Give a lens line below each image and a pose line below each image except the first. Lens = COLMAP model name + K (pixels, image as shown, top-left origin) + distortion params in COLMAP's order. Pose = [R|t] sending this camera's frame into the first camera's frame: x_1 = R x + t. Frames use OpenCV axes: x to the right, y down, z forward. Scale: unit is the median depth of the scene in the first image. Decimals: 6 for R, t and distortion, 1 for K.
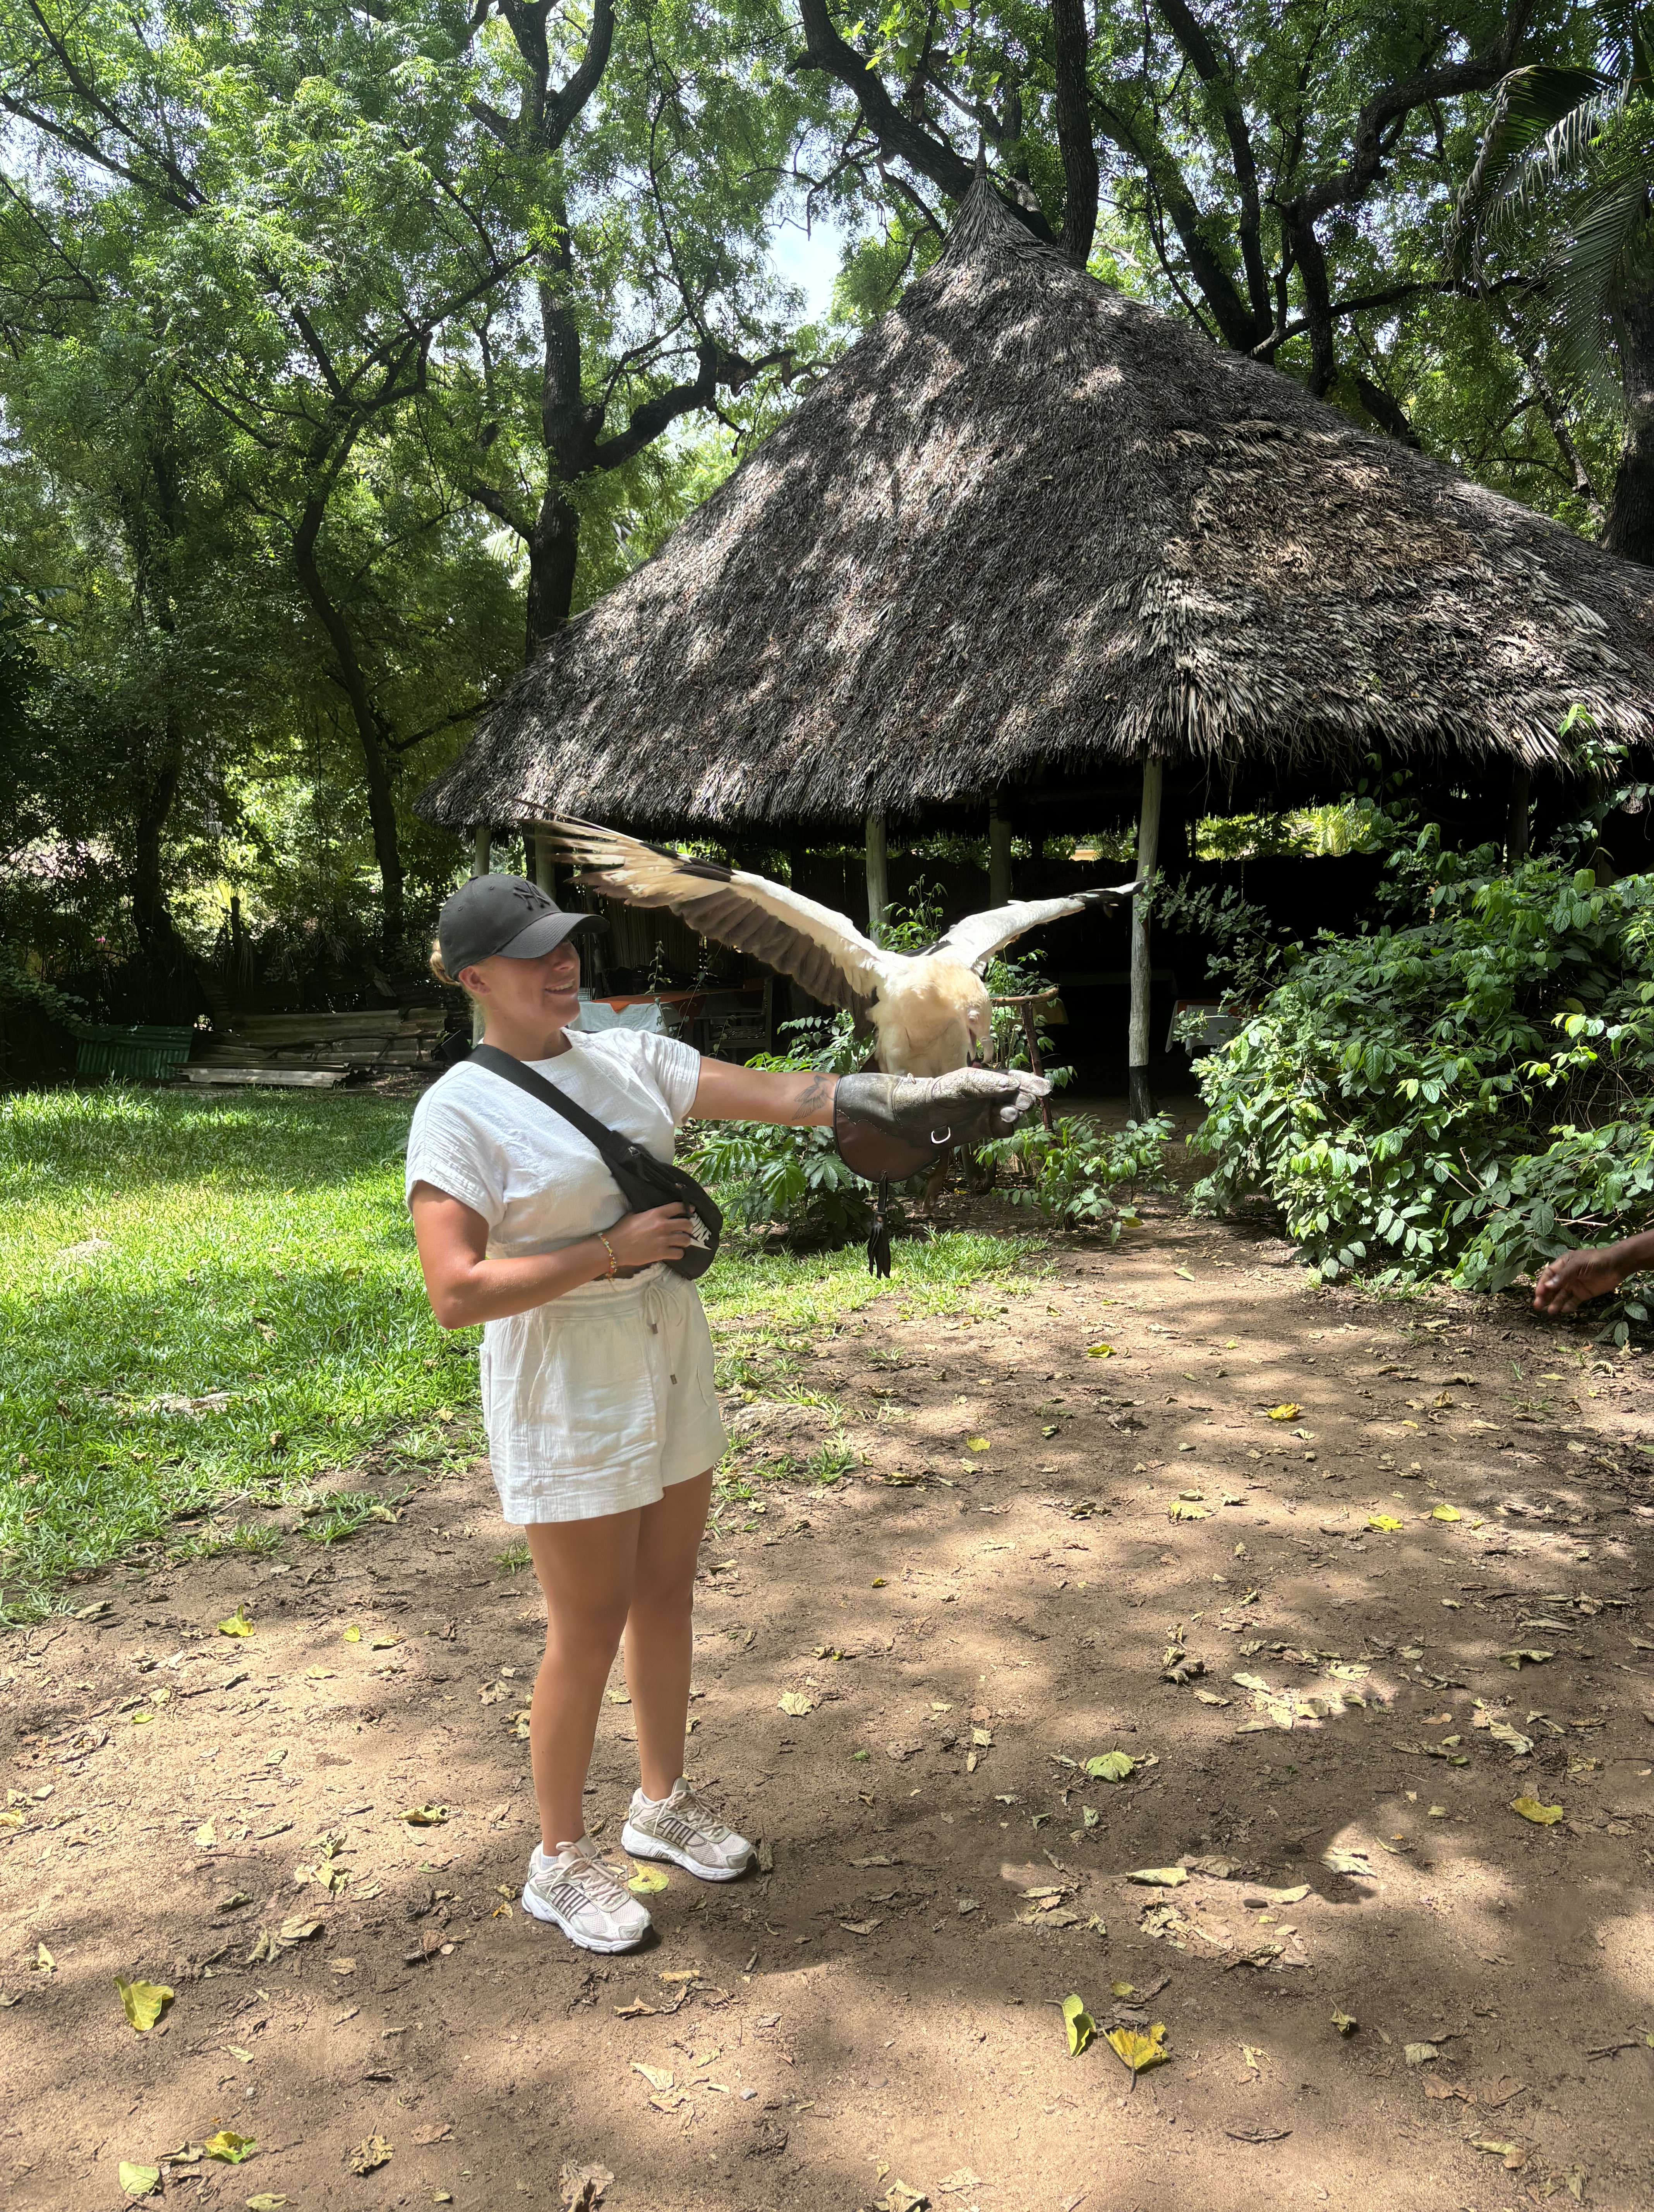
lens RADIAL K [[1660.1, 0, 827.0], [0, 1660.1, 1106.0], [0, 0, 1]] dist [0.031661, -0.017058]
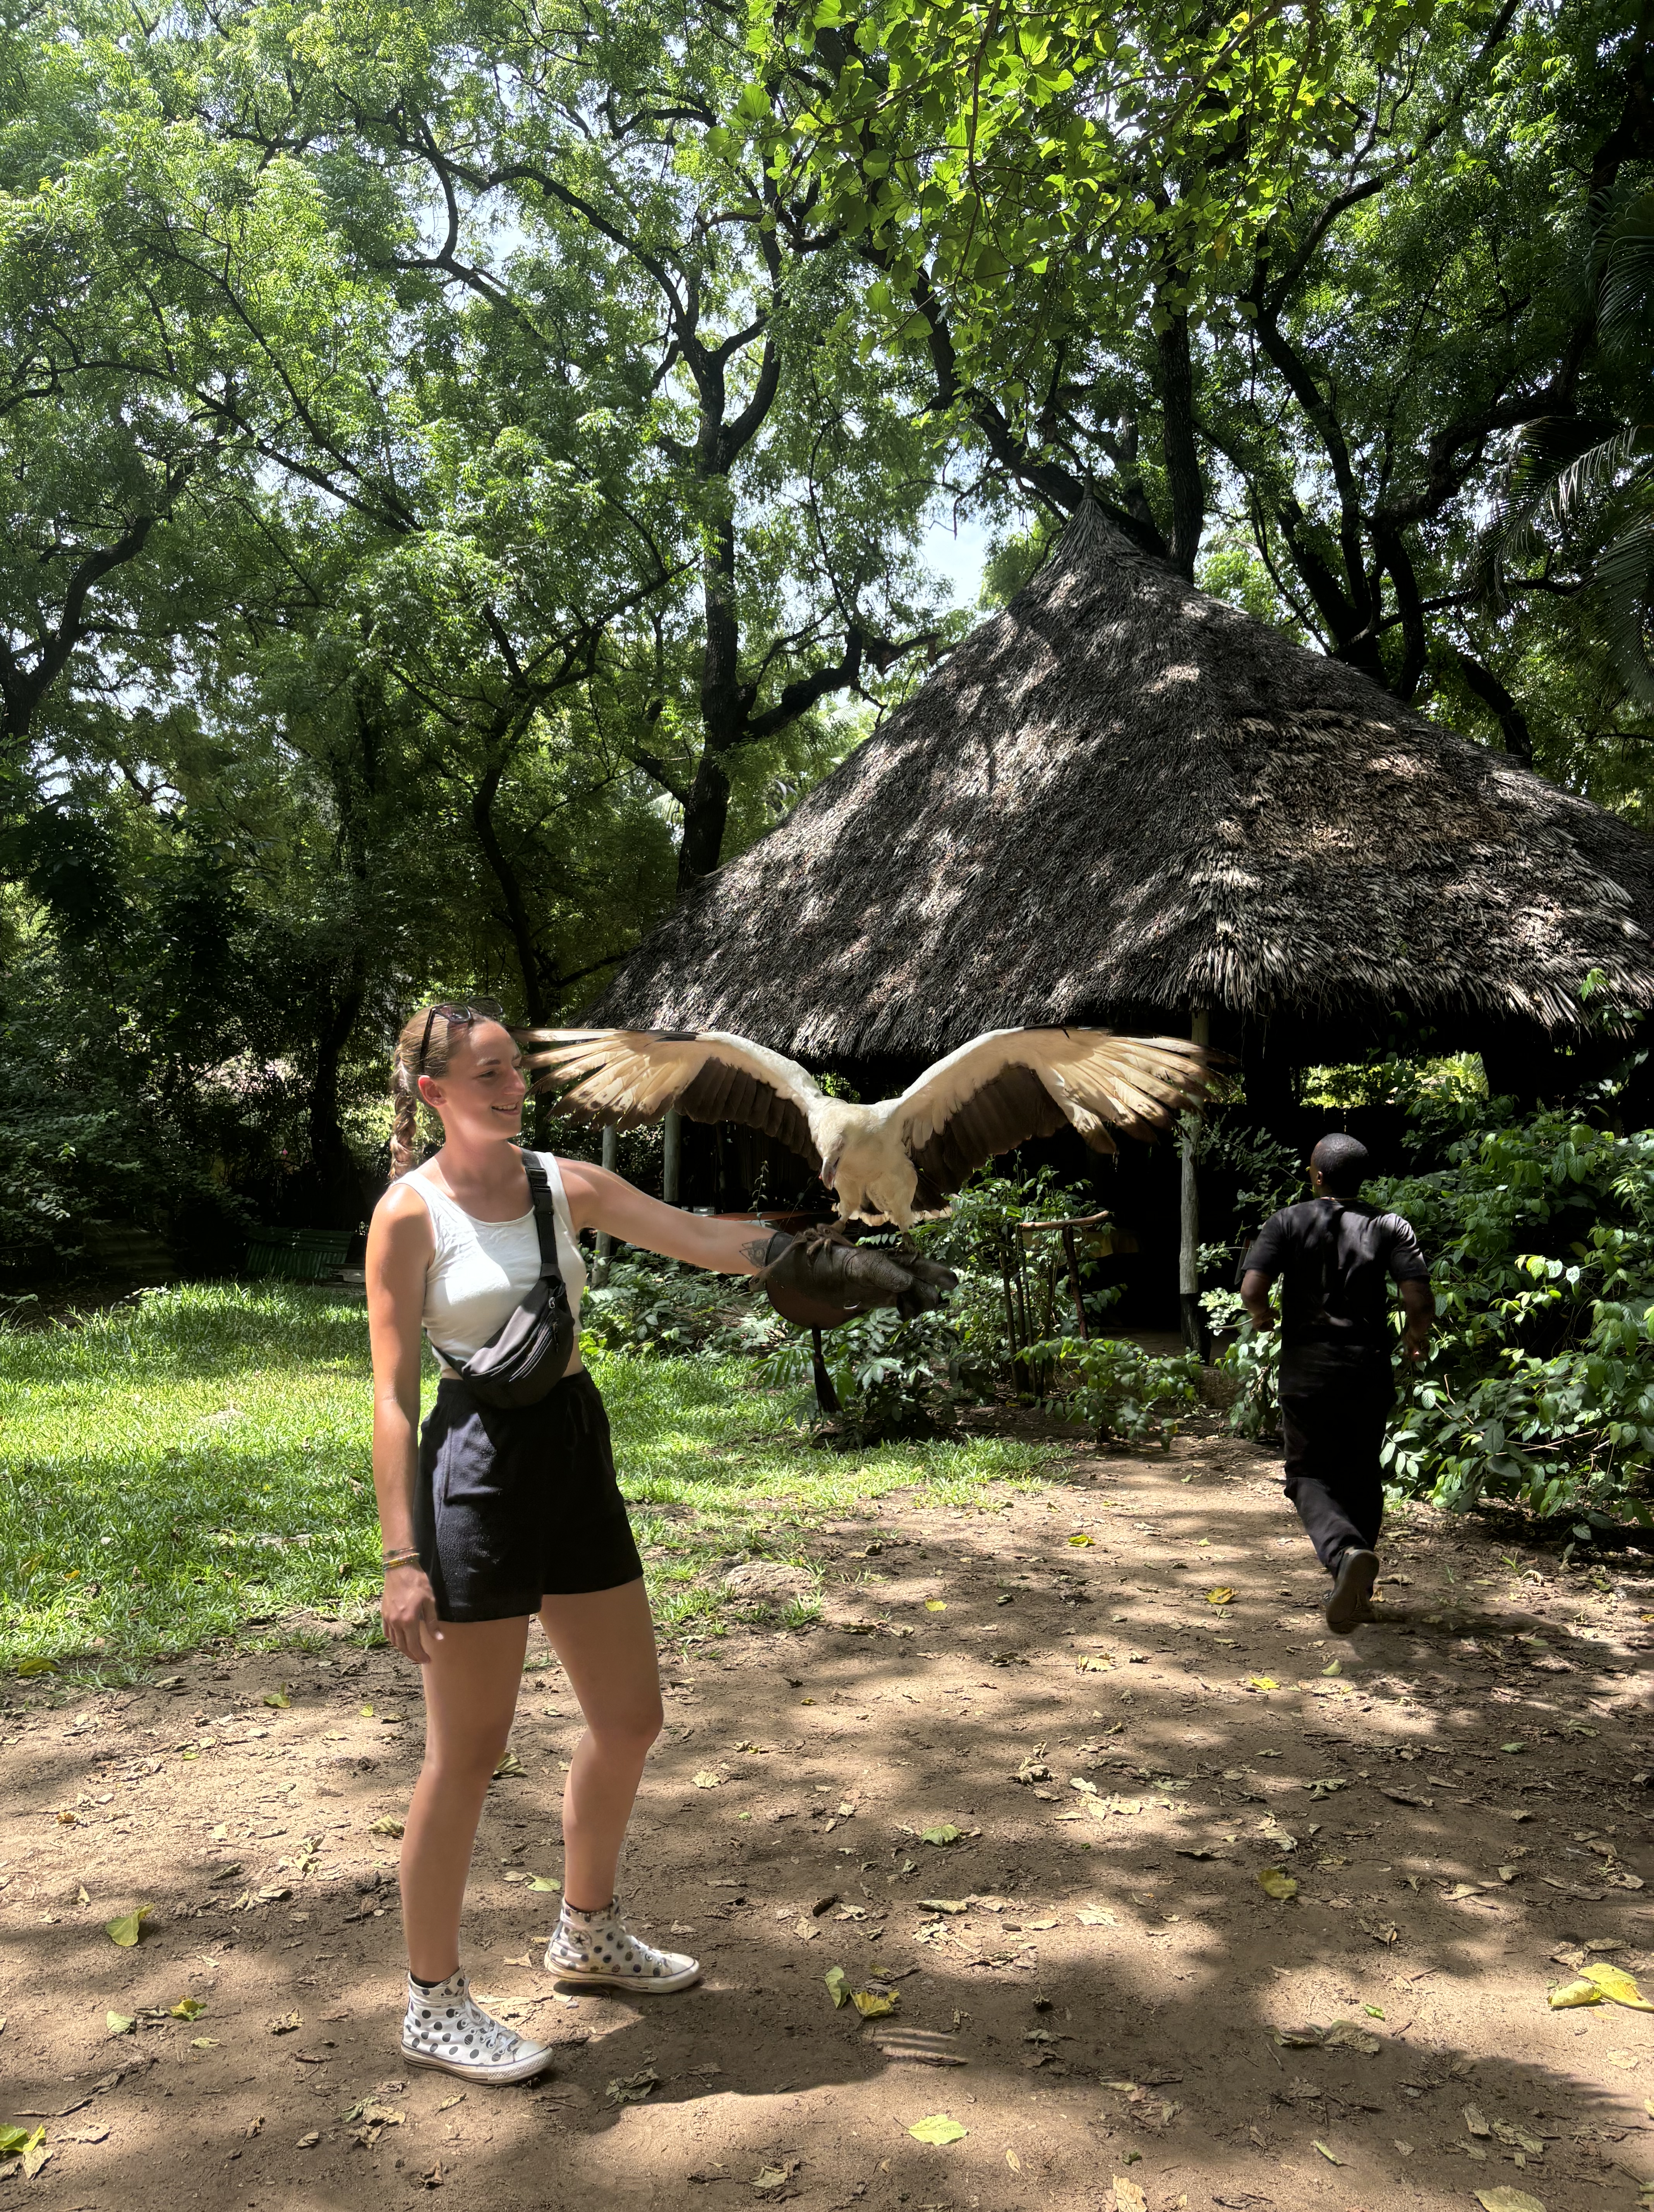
lens RADIAL K [[1700.9, 0, 827.0], [0, 1700.9, 1106.0], [0, 0, 1]] dist [0.029851, 0.011906]
pose [[0.993273, 0.028935, -0.112122, 0.062337], [-0.044371, 0.989477, -0.137719, 0.013654], [0.106957, 0.141768, 0.984105, -0.089984]]
